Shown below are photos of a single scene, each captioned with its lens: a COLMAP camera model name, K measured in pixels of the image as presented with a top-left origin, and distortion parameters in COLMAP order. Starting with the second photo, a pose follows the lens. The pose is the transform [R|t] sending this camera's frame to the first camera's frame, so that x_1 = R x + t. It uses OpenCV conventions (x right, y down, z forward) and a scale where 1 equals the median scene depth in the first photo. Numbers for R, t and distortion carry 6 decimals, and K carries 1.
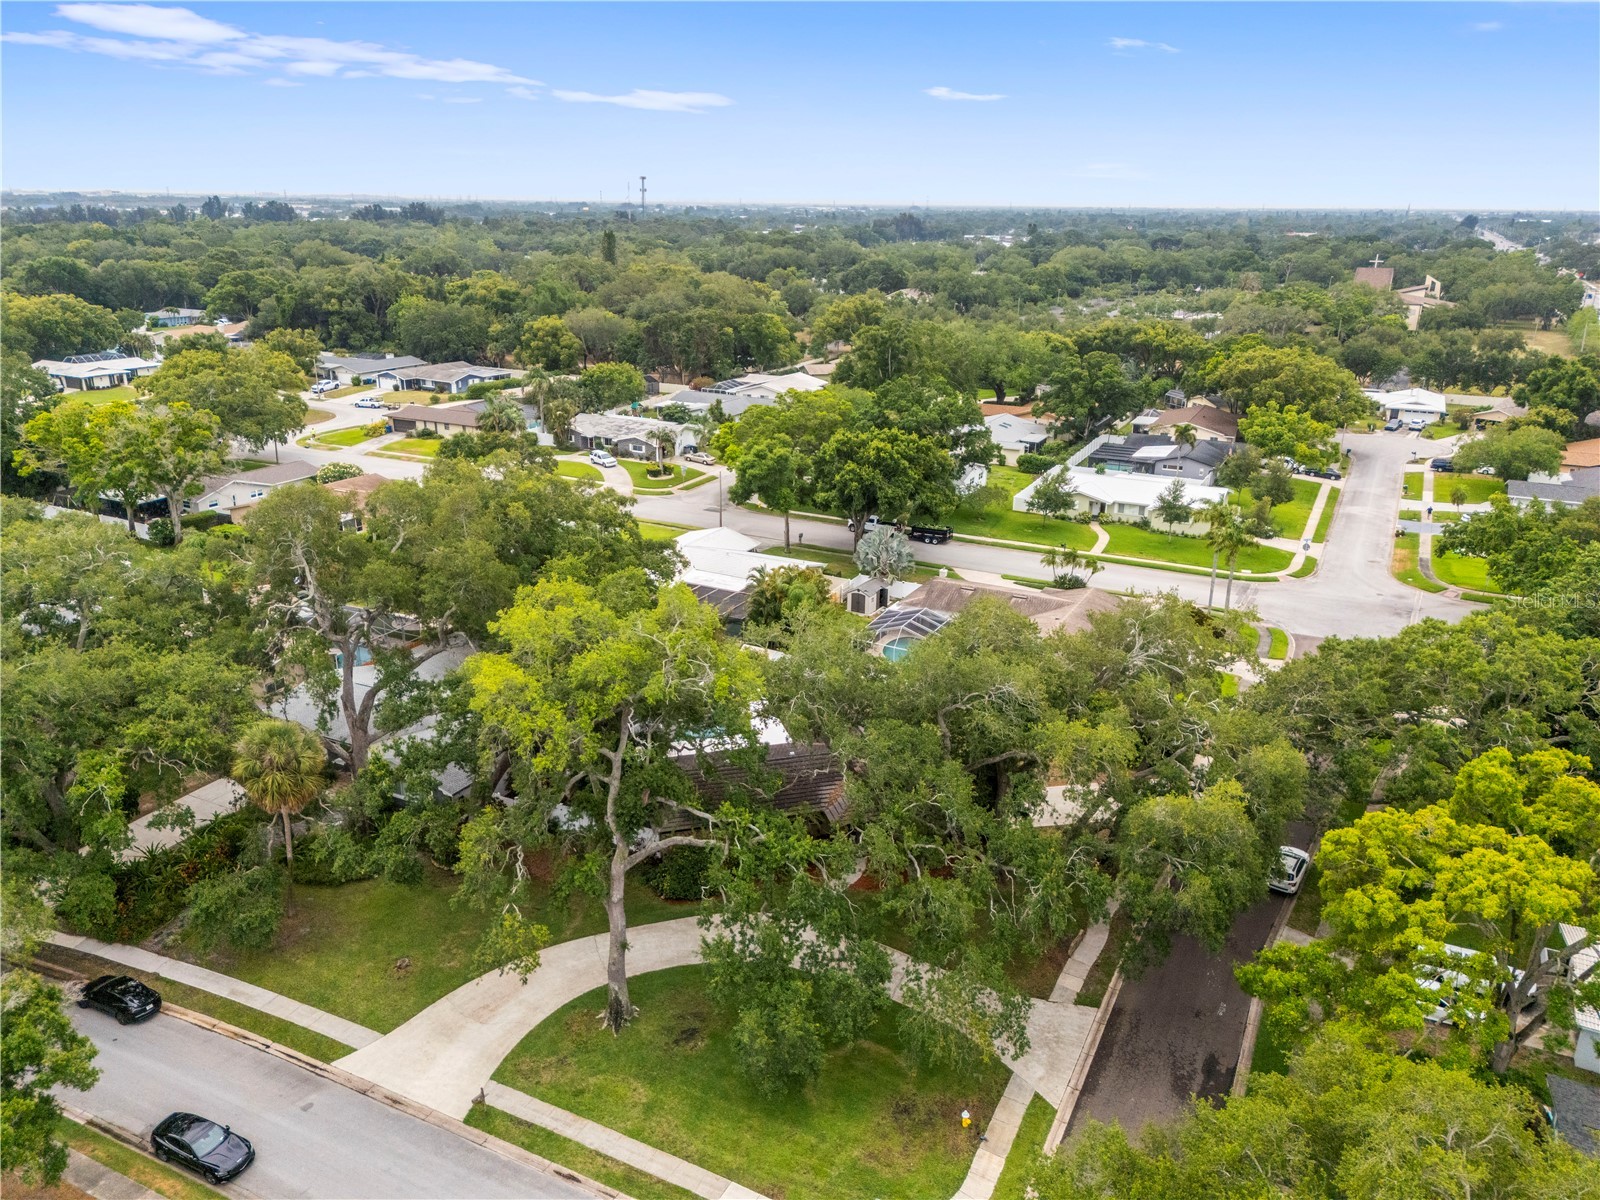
lens RADIAL K [[1174.4, 0, 793.5], [0, 1174.4, 593.6], [0, 0, 1]] dist [0.082442, -0.076532]
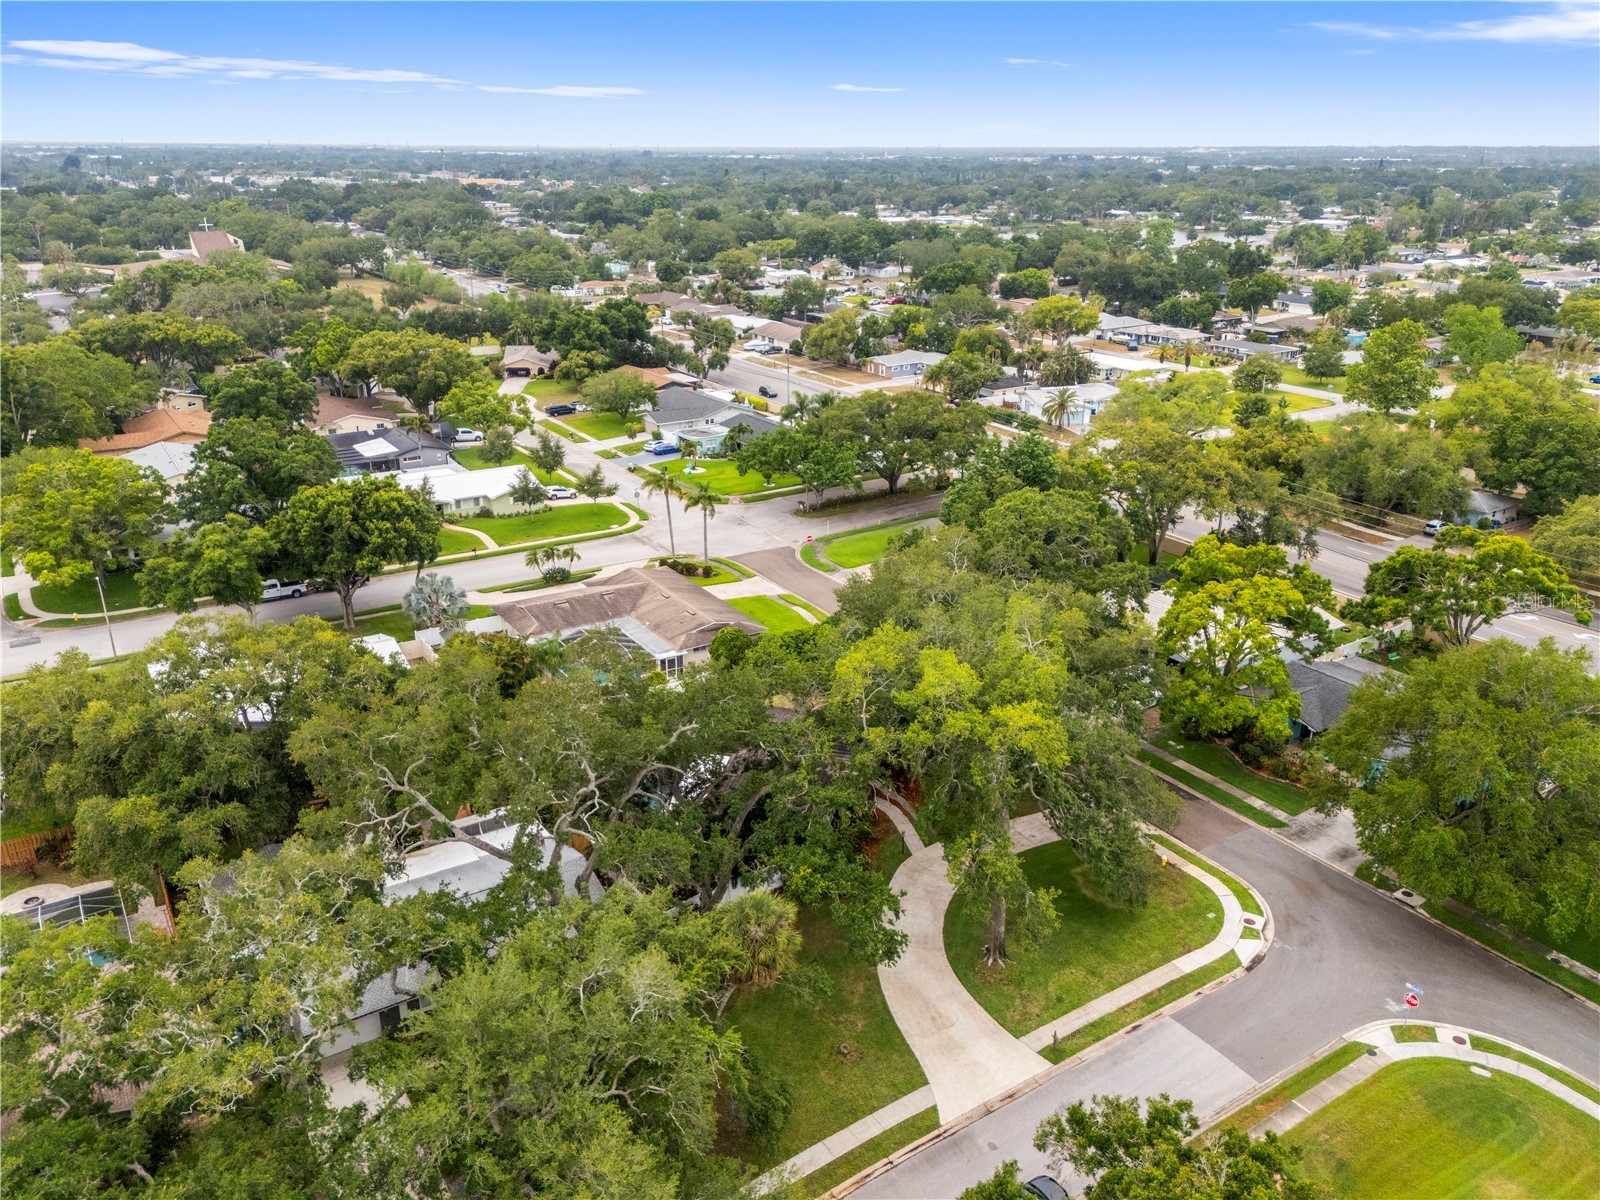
lens RADIAL K [[1174.4, 0, 817.2], [0, 1174.4, 611.5], [0, 0, 1]] dist [0.082442, -0.076532]
pose [[0.497218, -0.325294, 0.804337, -0.459268], [0.274862, 0.938363, 0.209586, -0.120608], [-0.822937, 0.116872, 0.555982, 0.171048]]
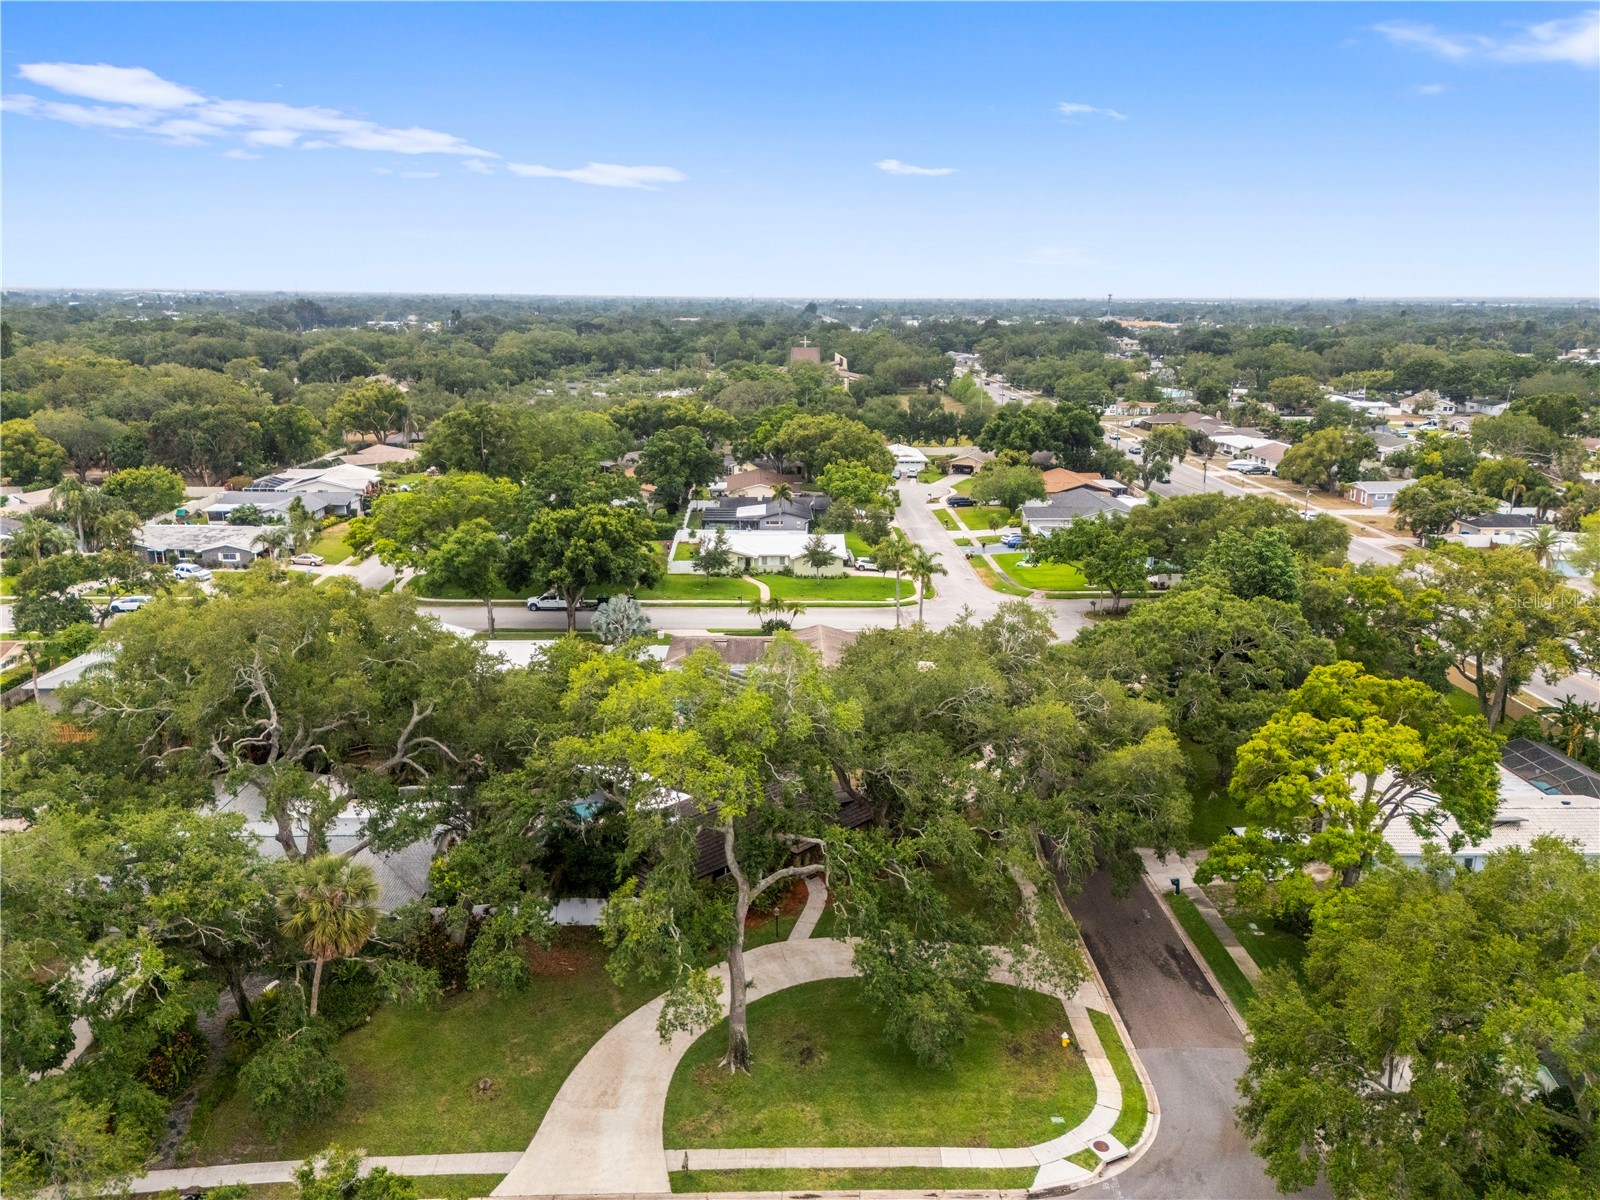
lens RADIAL K [[1174.4, 0, 801.6], [0, 1174.4, 610.7], [0, 0, 1]] dist [0.082442, -0.076532]
pose [[0.878729, -0.129483, 0.459423, -0.214083], [0.154104, 0.987920, -0.016317, -0.002193], [-0.451760, 0.085137, 0.888068, 0.008172]]
